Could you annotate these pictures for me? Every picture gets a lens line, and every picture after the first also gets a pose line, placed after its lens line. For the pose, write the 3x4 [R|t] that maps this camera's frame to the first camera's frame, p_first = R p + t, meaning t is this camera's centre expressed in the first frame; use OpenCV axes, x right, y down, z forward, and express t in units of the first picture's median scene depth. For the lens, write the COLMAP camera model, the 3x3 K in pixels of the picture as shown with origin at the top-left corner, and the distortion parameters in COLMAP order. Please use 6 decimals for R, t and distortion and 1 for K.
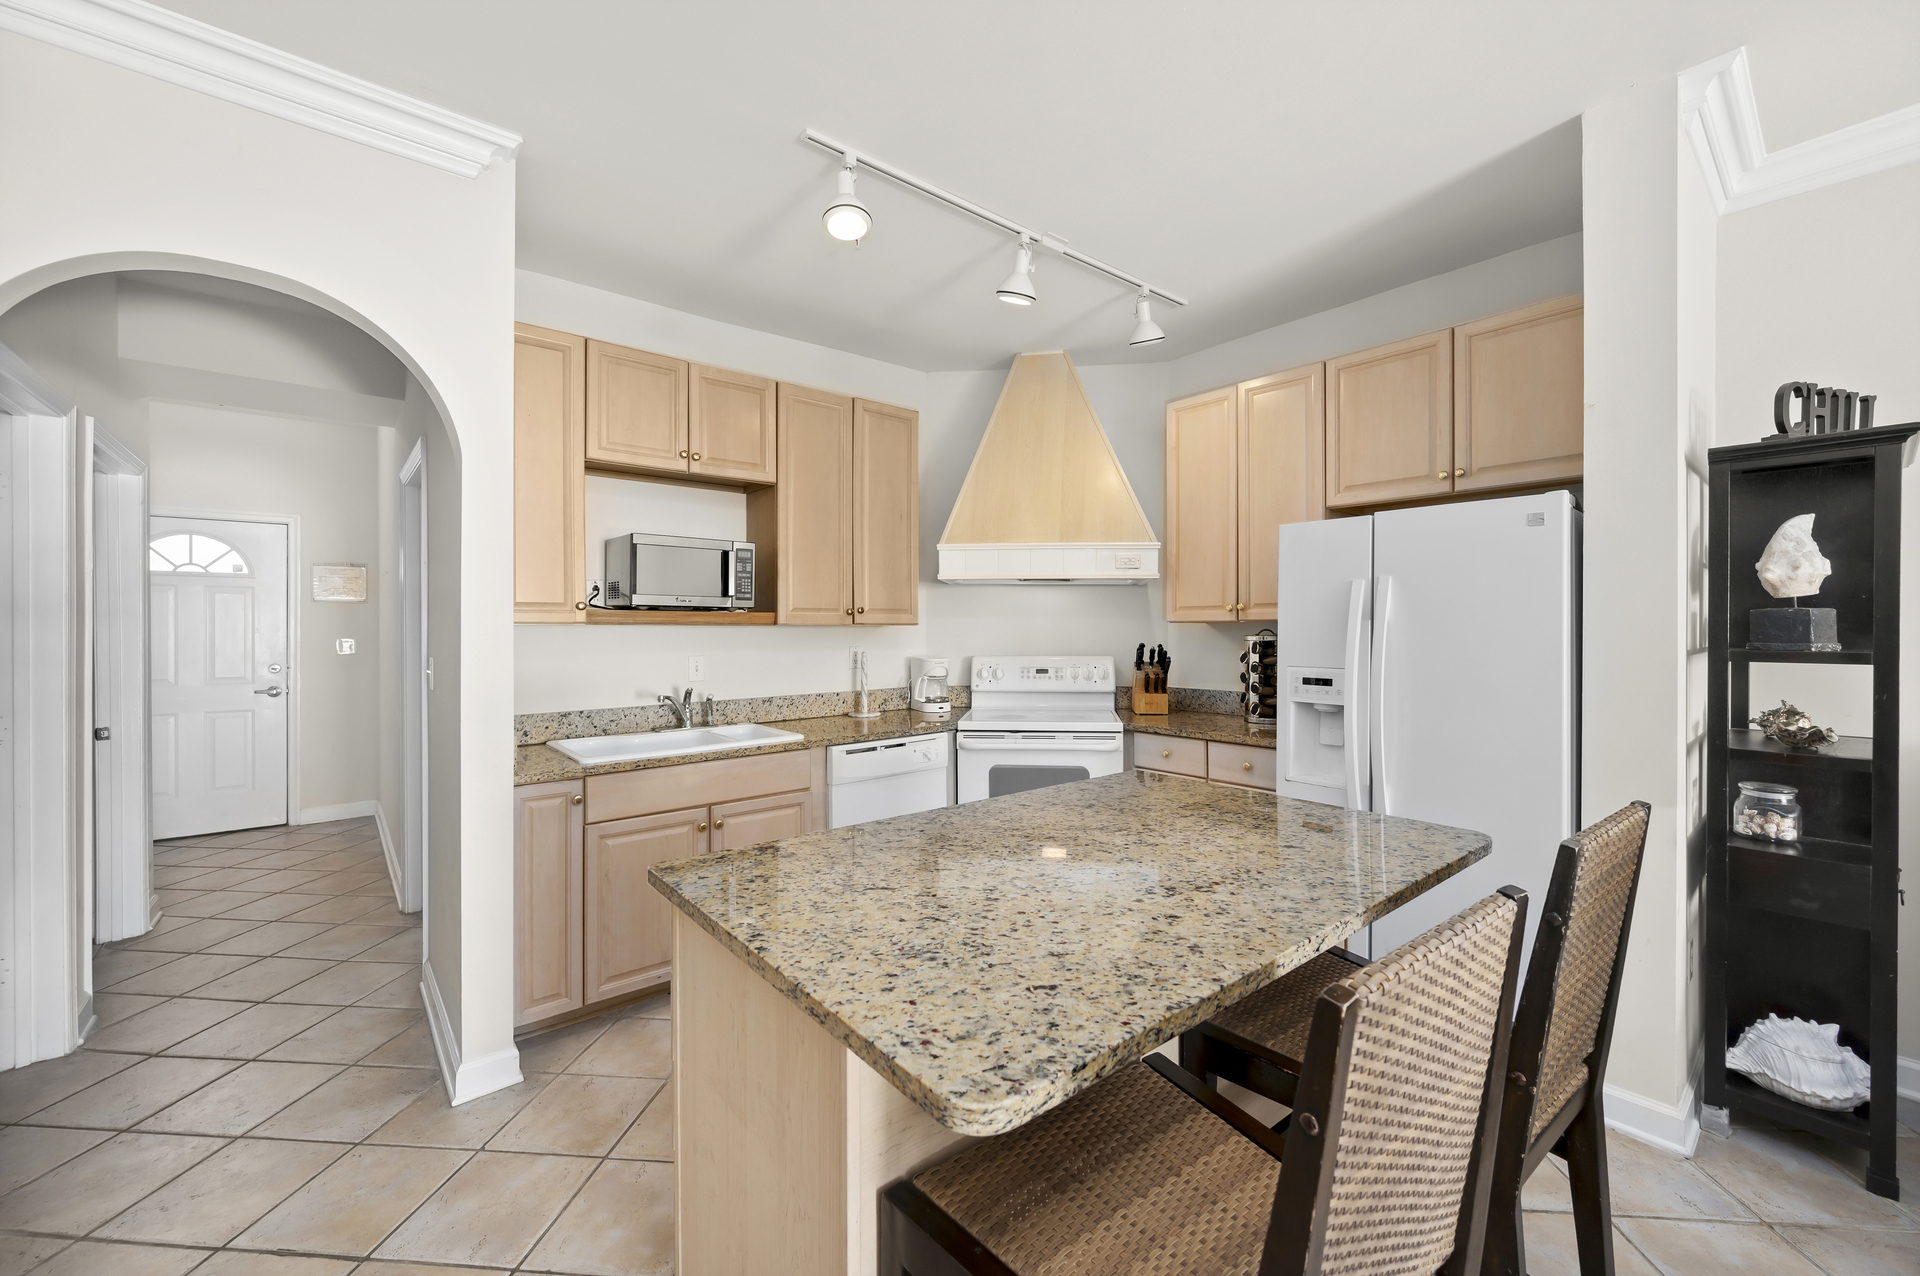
lens RADIAL K [[757.8, 0, 956.8], [0, 757.8, 633.3], [0, 0, 1]] dist [0.001849, 0.000593]
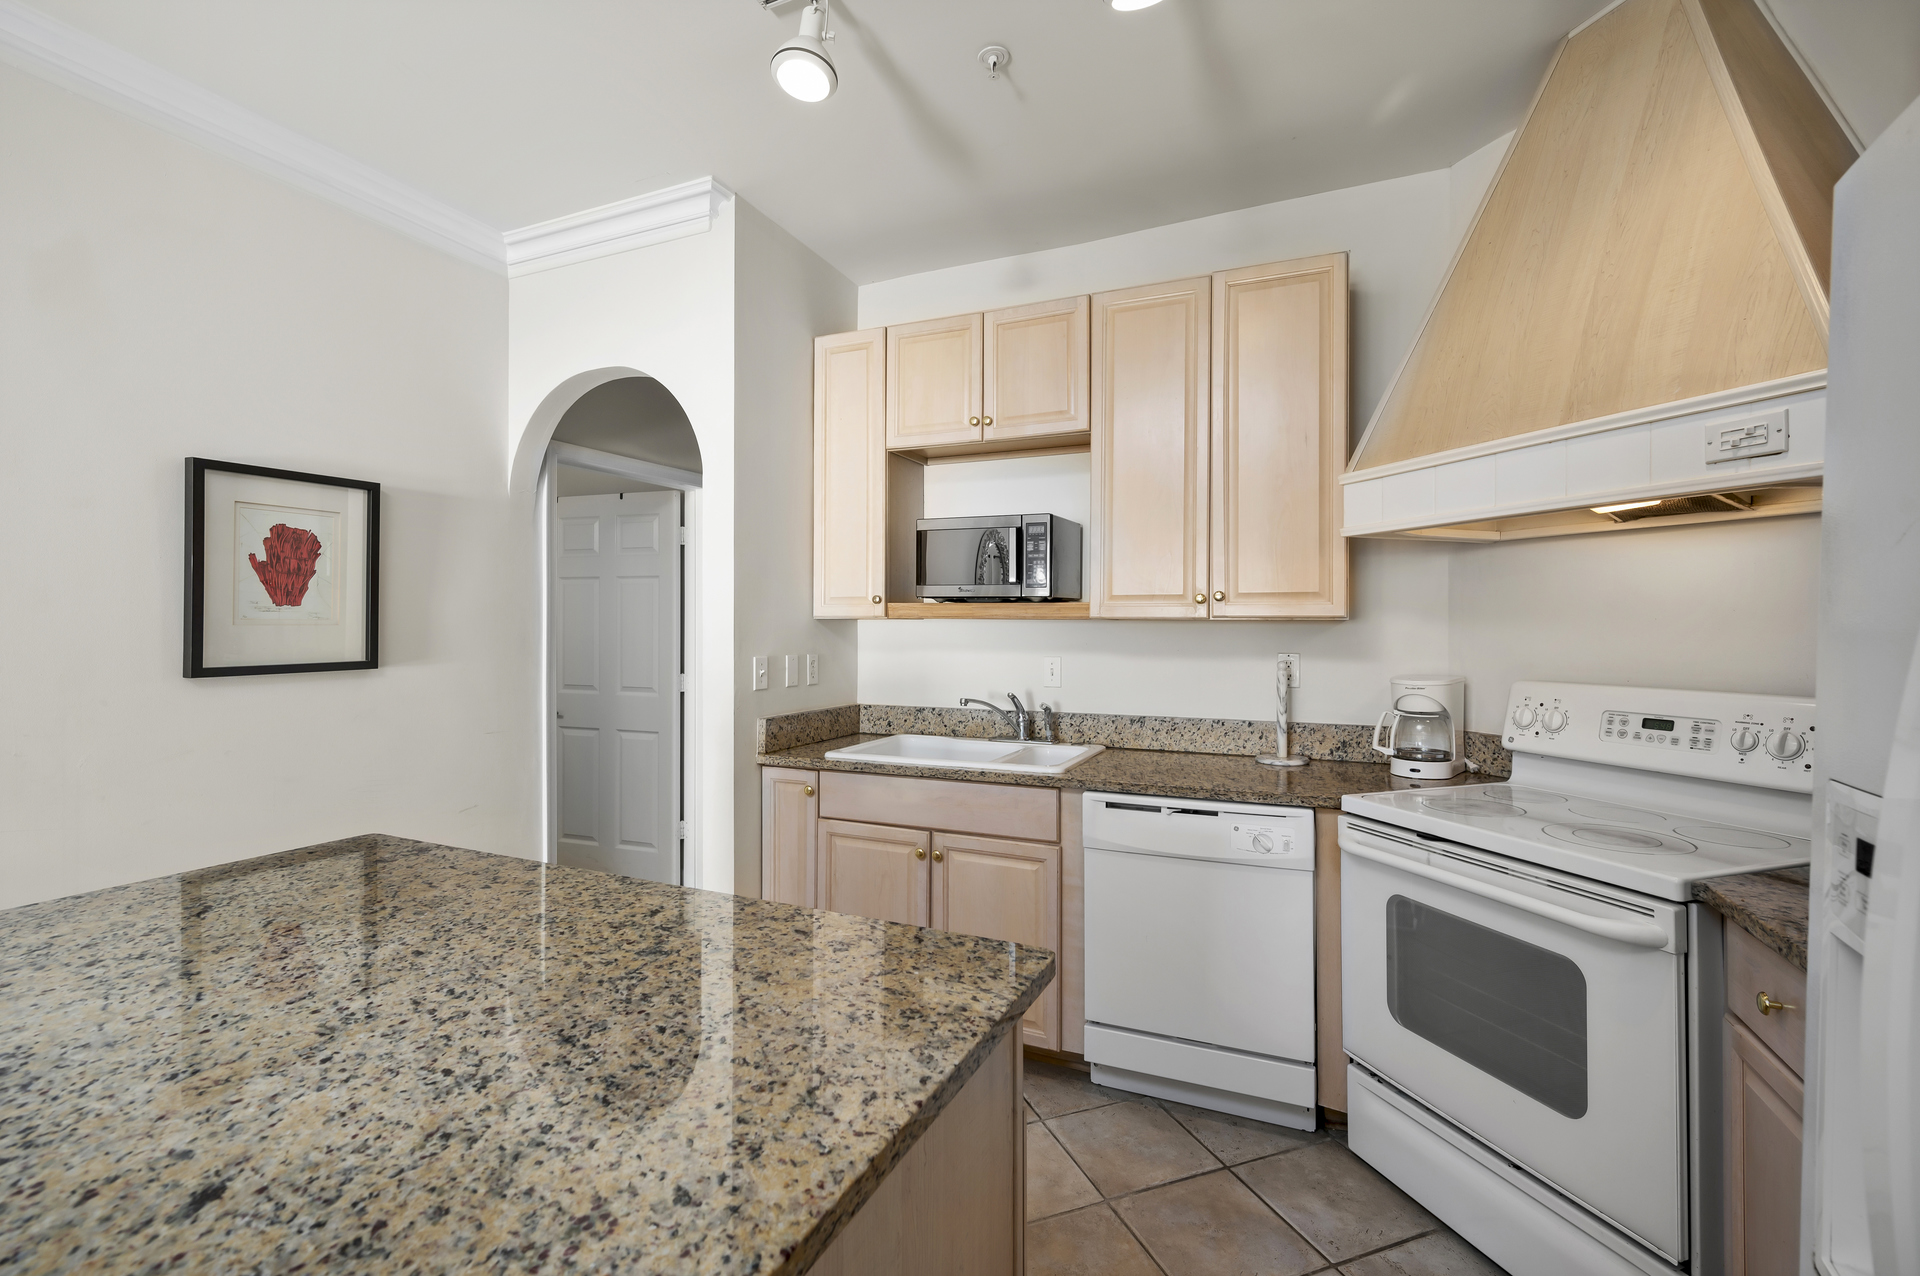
lens RADIAL K [[834.1, 0, 969.7], [0, 834.1, 621.5], [0, 0, 1]] dist [0.002350, 0.000101]
pose [[0.449072, -0.000965, -0.893495, 0.436247], [-0.014265, 0.999864, -0.008249, 0.000288], [0.893382, 0.016450, 0.448997, 0.511428]]
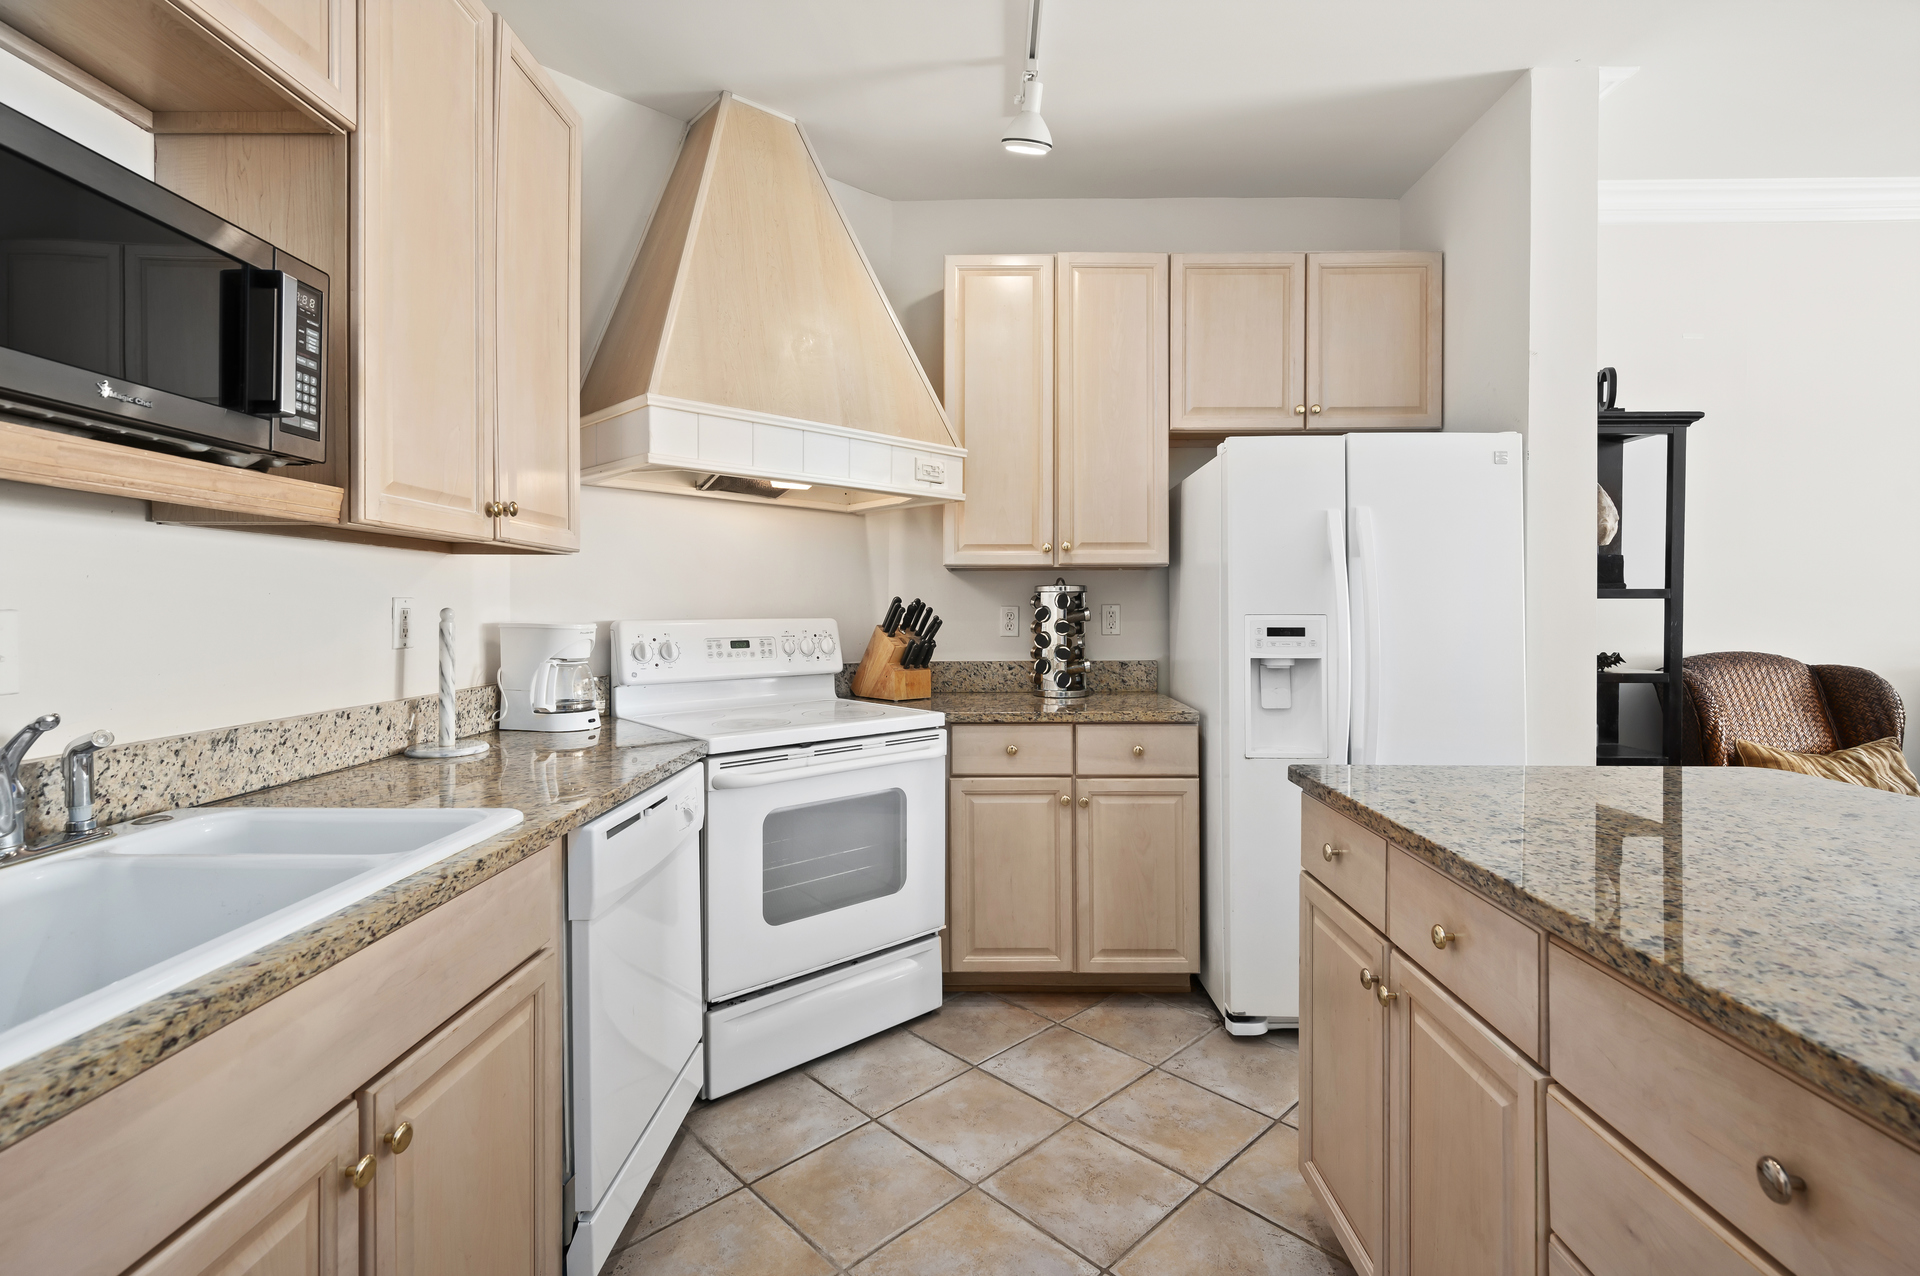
lens RADIAL K [[884.6, 0, 966.8], [0, 884.6, 612.7], [0, 0, 1]] dist [0.009511, 0.000002]
pose [[0.648447, 0.000112, 0.761260, -0.363396], [0.005039, 0.999977, -0.004439, 0.034909], [-0.761243, 0.006714, 0.648432, 0.490832]]
